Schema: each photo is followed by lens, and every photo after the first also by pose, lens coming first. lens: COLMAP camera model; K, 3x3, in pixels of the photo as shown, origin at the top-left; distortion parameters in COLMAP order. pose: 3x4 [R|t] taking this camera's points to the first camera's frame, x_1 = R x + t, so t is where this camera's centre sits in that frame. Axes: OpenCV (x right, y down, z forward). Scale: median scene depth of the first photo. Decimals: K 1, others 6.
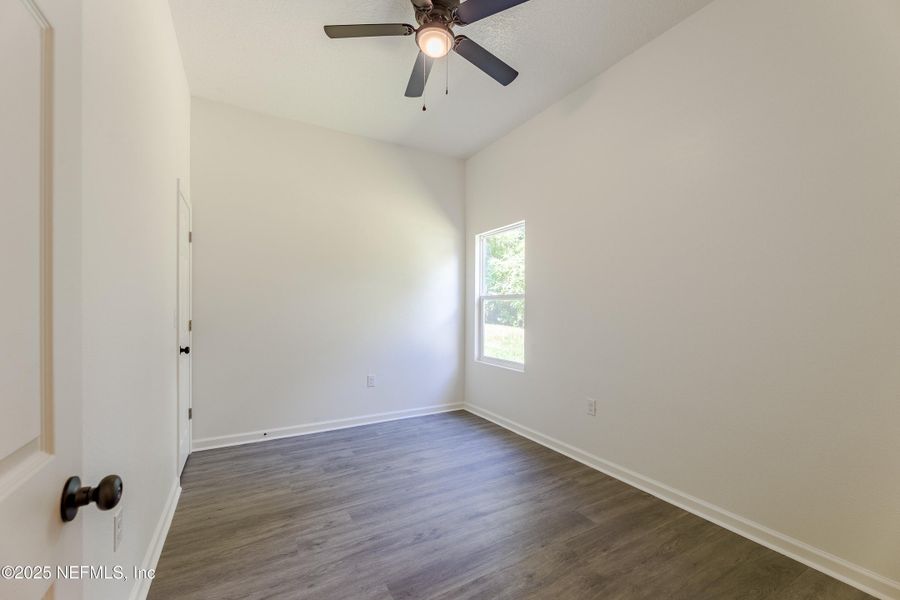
lens RADIAL K [[364.1, 0, 453.1], [0, 364.1, 300.6], [0, 0, 1]] dist [-0.000366, 0.000066]
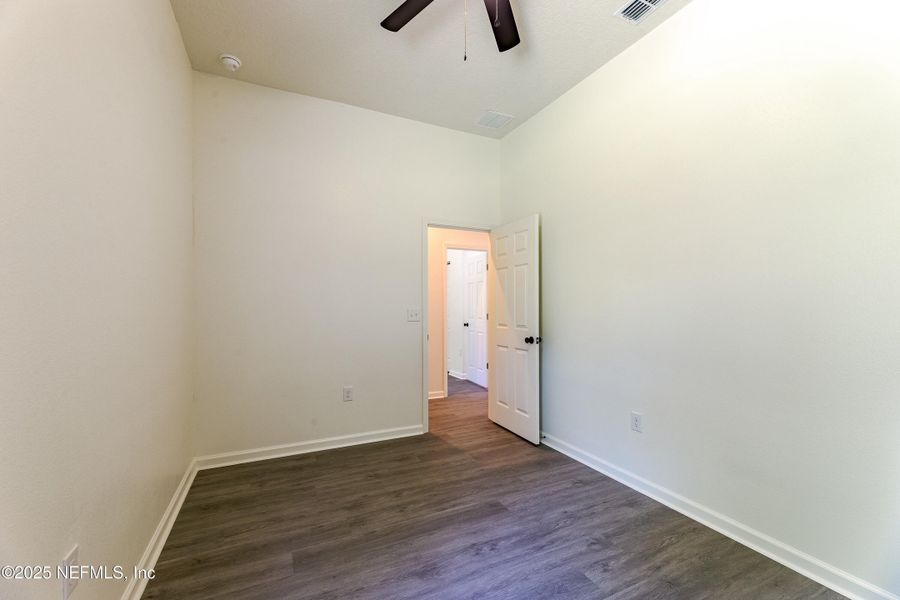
lens RADIAL K [[370.6, 0, 450.0], [0, 370.6, 300.0], [0, 0, 1]] dist [-0.000893, -0.000216]
pose [[-0.997353, -0.002127, 0.072679, -0.051475], [-0.005246, 0.999072, -0.042749, 0.047556], [-0.072521, -0.043017, -0.996439, 2.067378]]
